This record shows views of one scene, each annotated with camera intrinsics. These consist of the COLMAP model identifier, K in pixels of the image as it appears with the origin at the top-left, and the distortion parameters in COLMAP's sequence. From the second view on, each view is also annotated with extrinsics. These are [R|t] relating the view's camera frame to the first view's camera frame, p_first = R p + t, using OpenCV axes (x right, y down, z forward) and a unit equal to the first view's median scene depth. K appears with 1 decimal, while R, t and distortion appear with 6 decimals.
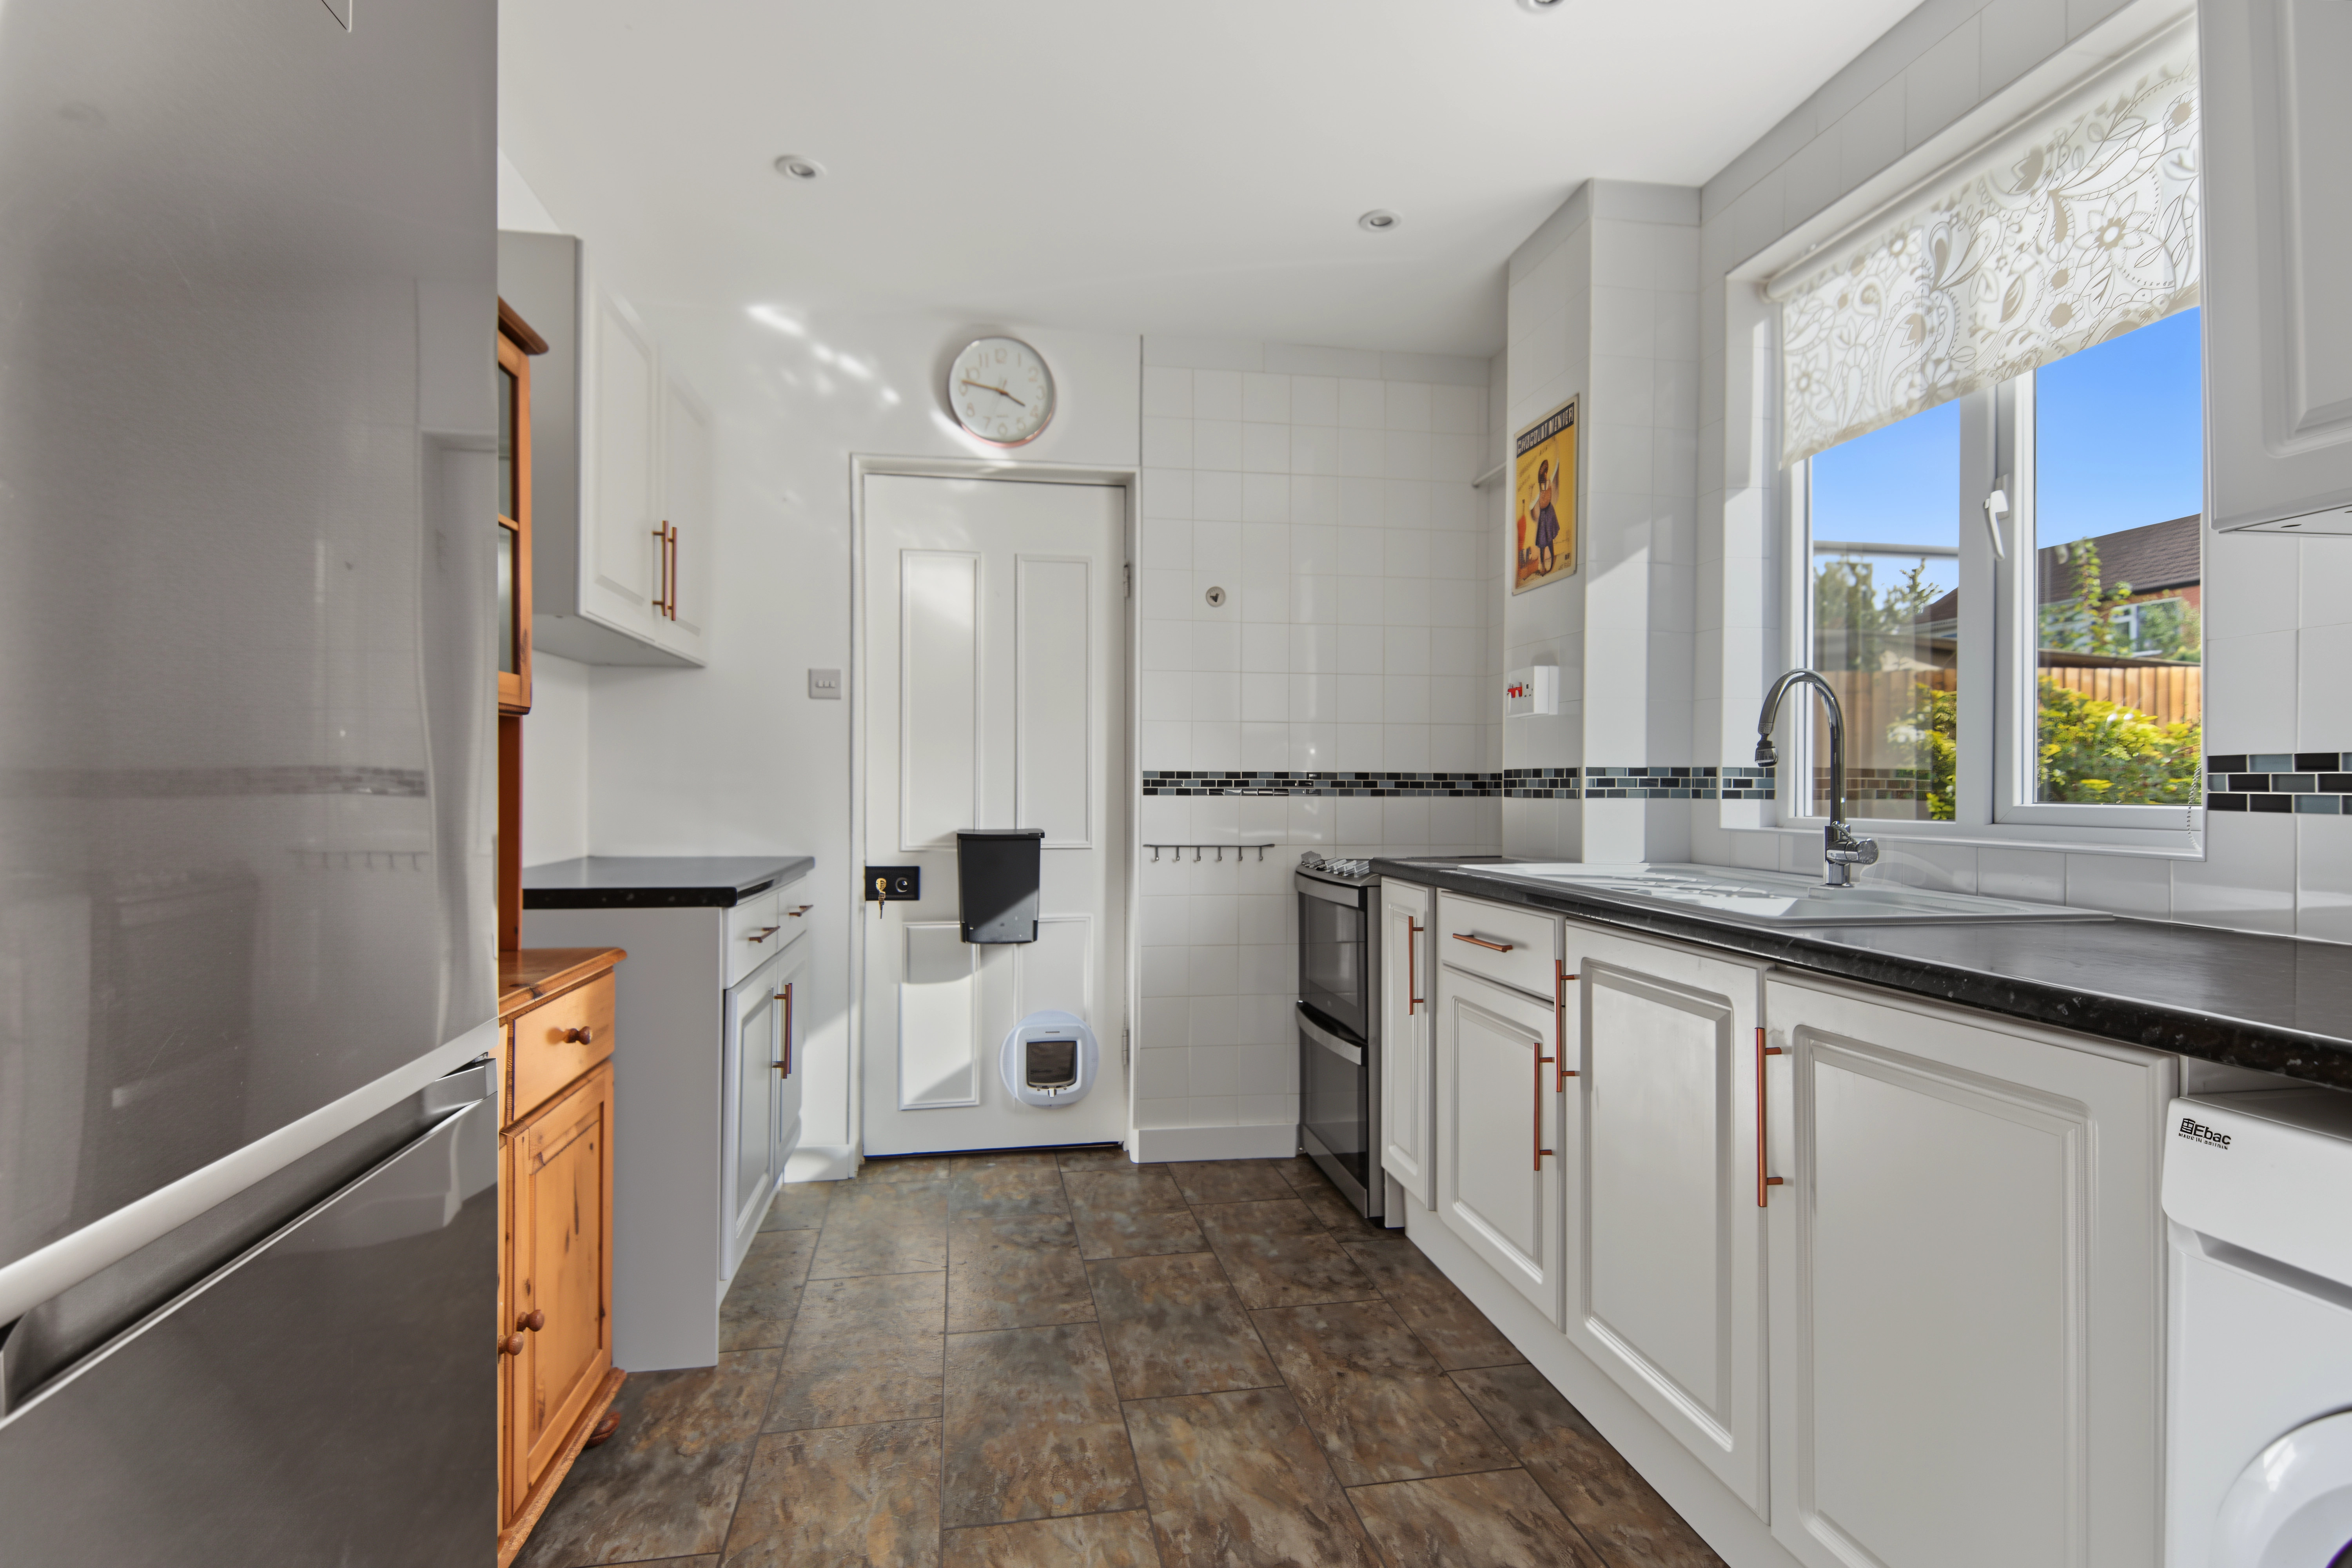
lens RADIAL K [[1125.9, 0, 1167.6], [0, 1125.9, 782.6], [0, 0, 1]] dist [0.031437, -0.016041]
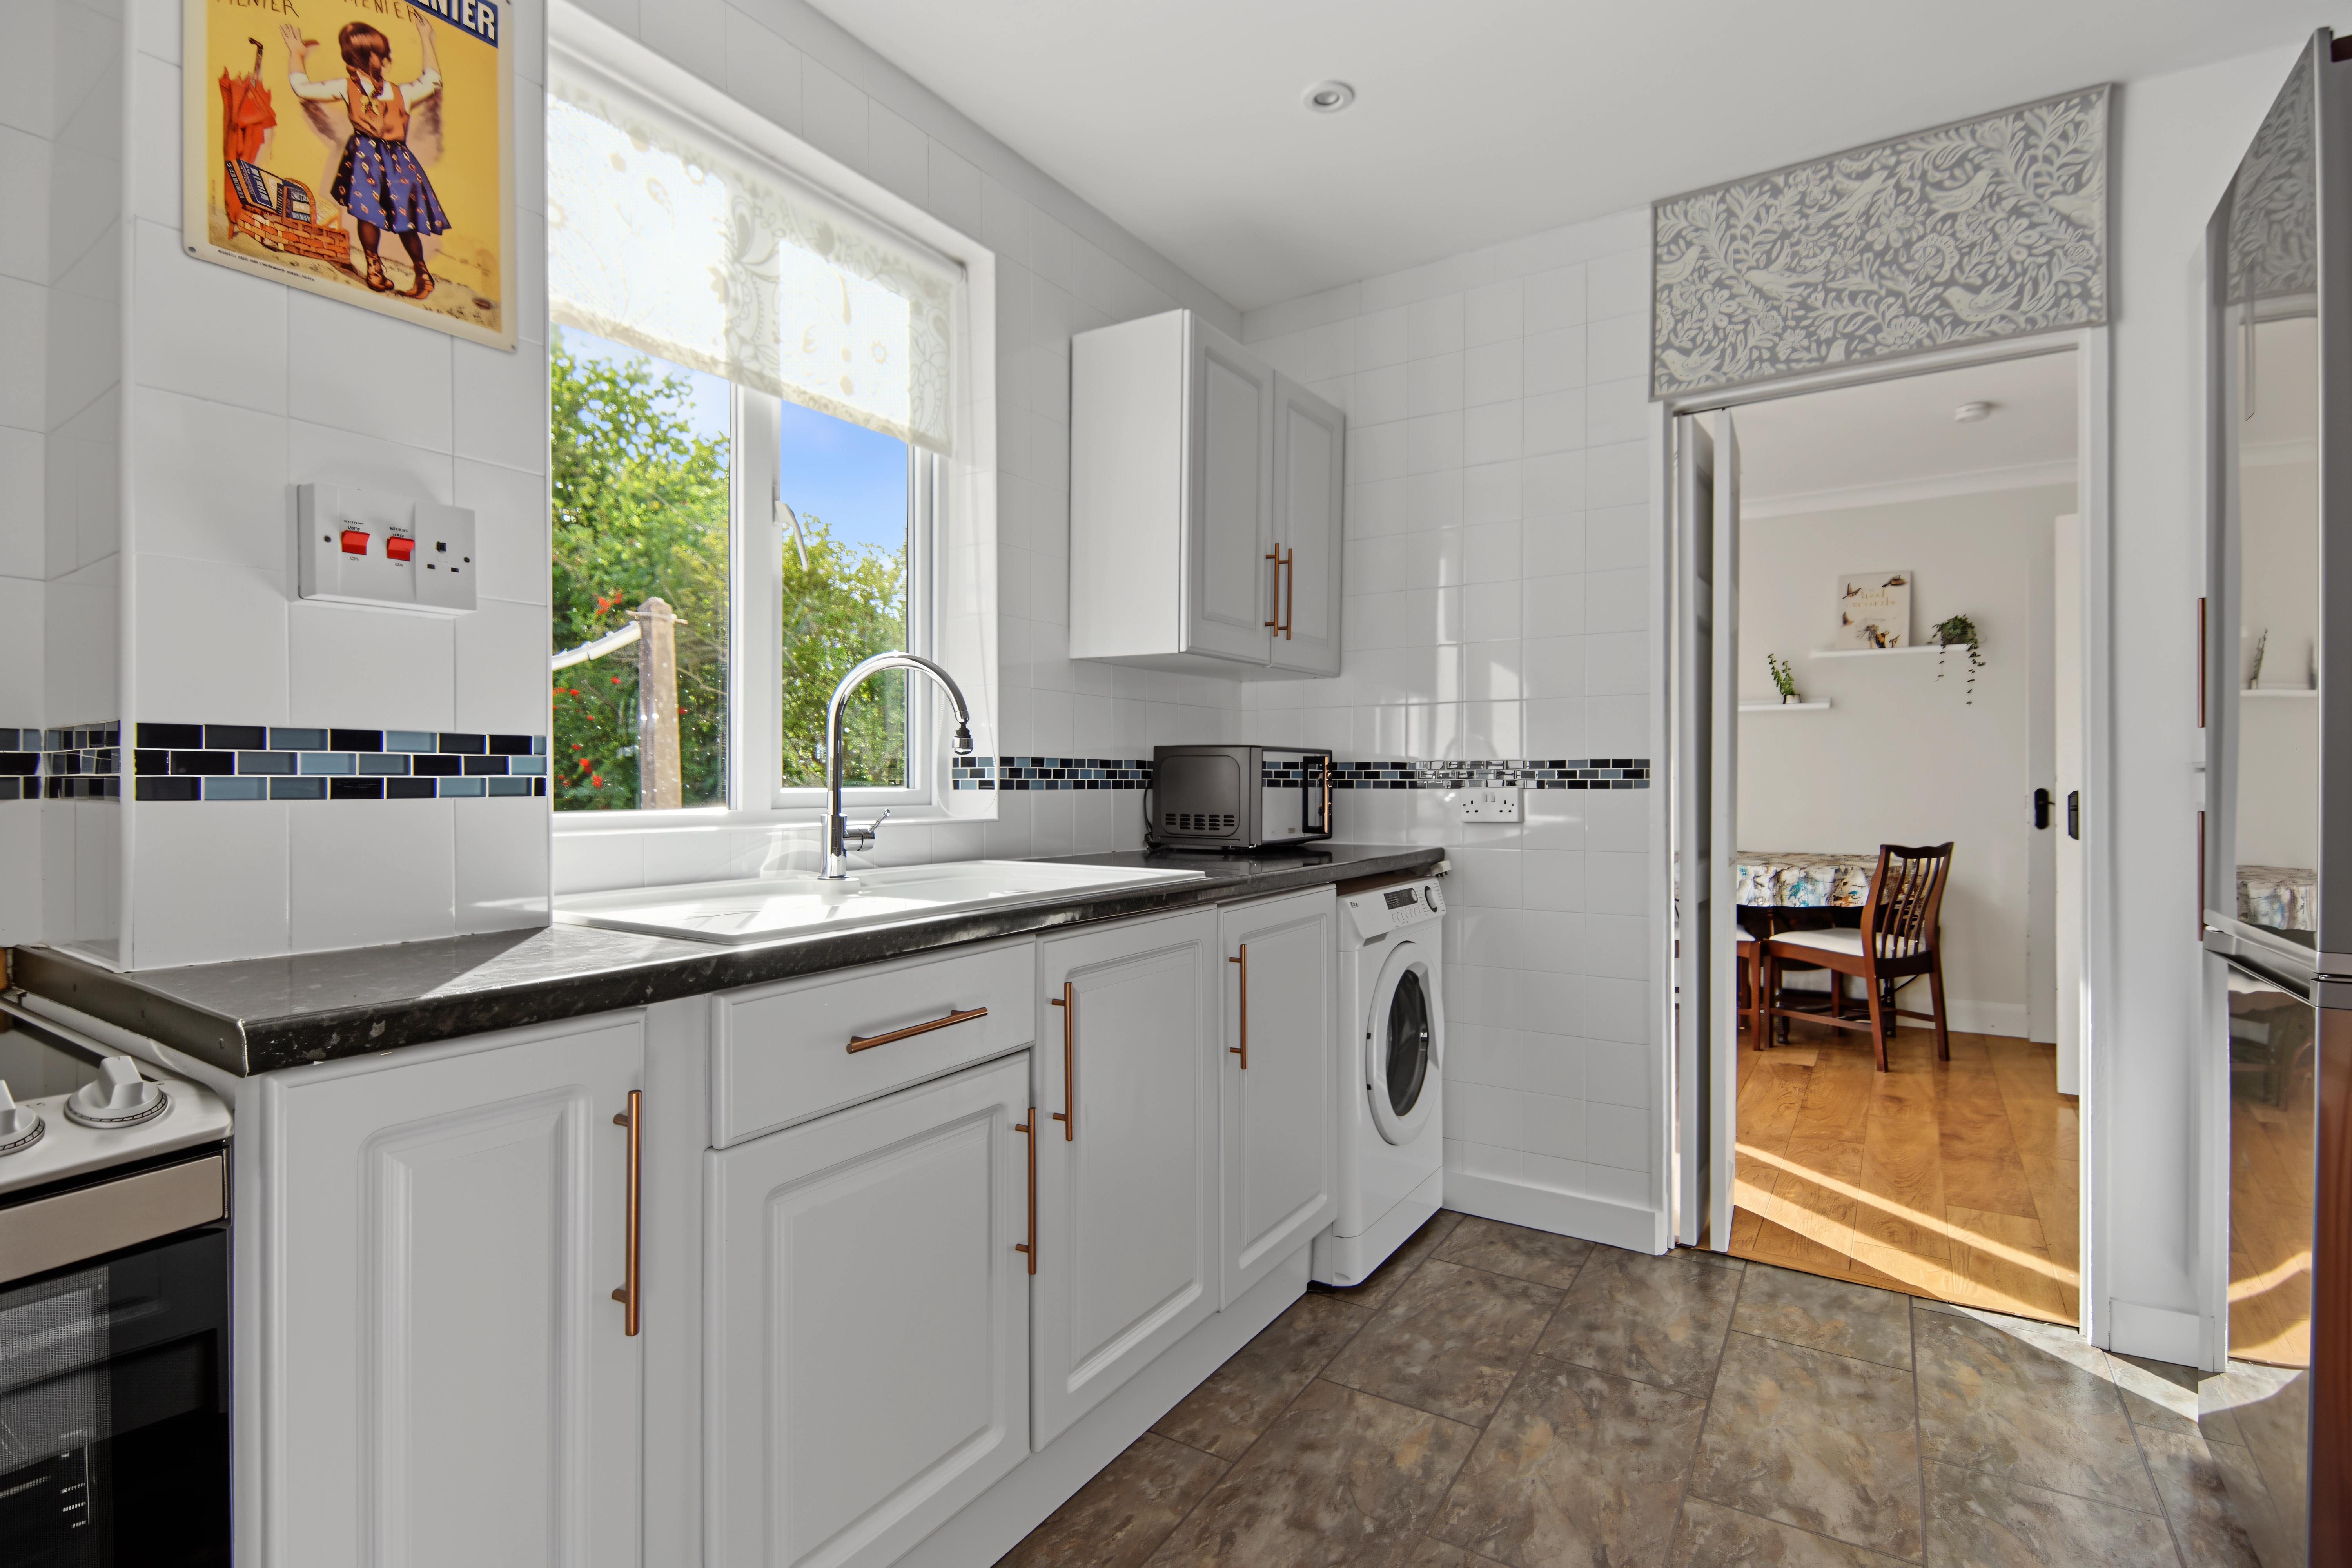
lens RADIAL K [[1125.9, 0, 1167.6], [0, 1125.9, 782.6], [0, 0, 1]] dist [0.031437, -0.016041]
pose [[-0.736432, -0.008006, 0.676464, -0.253748], [-0.006277, 0.999968, 0.005001, 0.003274], [-0.676482, -0.000563, -0.736459, 1.469774]]
